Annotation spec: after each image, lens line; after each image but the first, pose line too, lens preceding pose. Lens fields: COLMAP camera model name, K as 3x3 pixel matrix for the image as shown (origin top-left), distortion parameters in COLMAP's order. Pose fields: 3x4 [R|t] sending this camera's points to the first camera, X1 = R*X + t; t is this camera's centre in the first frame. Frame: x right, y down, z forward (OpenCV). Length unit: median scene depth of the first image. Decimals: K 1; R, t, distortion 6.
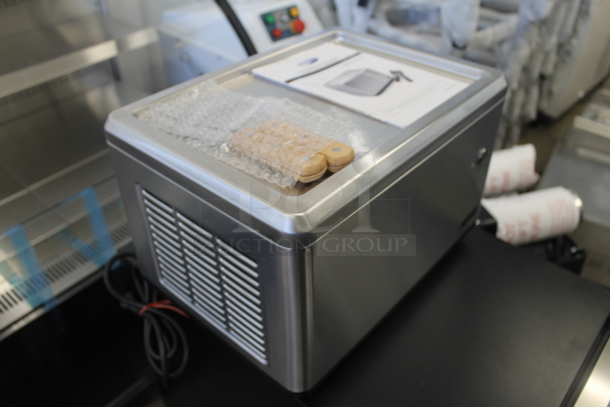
lens RADIAL K [[507.1, 0, 335.9], [0, 507.1, 202.1], [0, 0, 1]] dist [-0.005065, -0.001631]
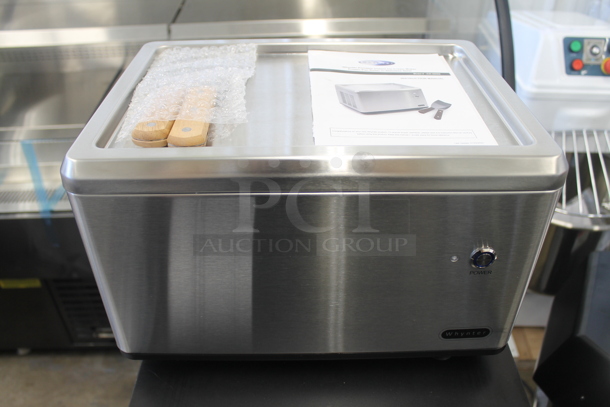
lens RADIAL K [[508.8, 0, 305.0], [0, 508.8, 203.5], [0, 0, 1]] dist [-0.001675, -0.002431]
pose [[0.644566, 0.443290, -0.622920, 0.524767], [-0.452141, 0.878024, 0.156978, -0.148288], [0.616525, 0.180465, 0.766374, 0.303008]]
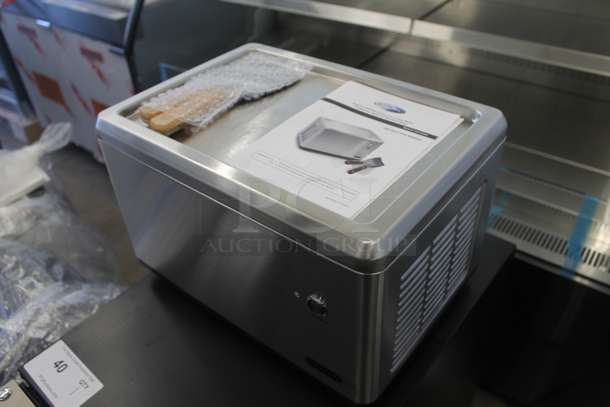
lens RADIAL K [[507.1, 0, 335.9], [0, 507.1, 202.1], [0, 0, 1]] dist [-0.005065, -0.001631]
pose [[0.039338, 0.601851, -0.797639, 0.782677], [-0.574043, 0.666996, 0.474965, -0.550249], [0.817880, 0.439195, 0.371727, 0.667560]]
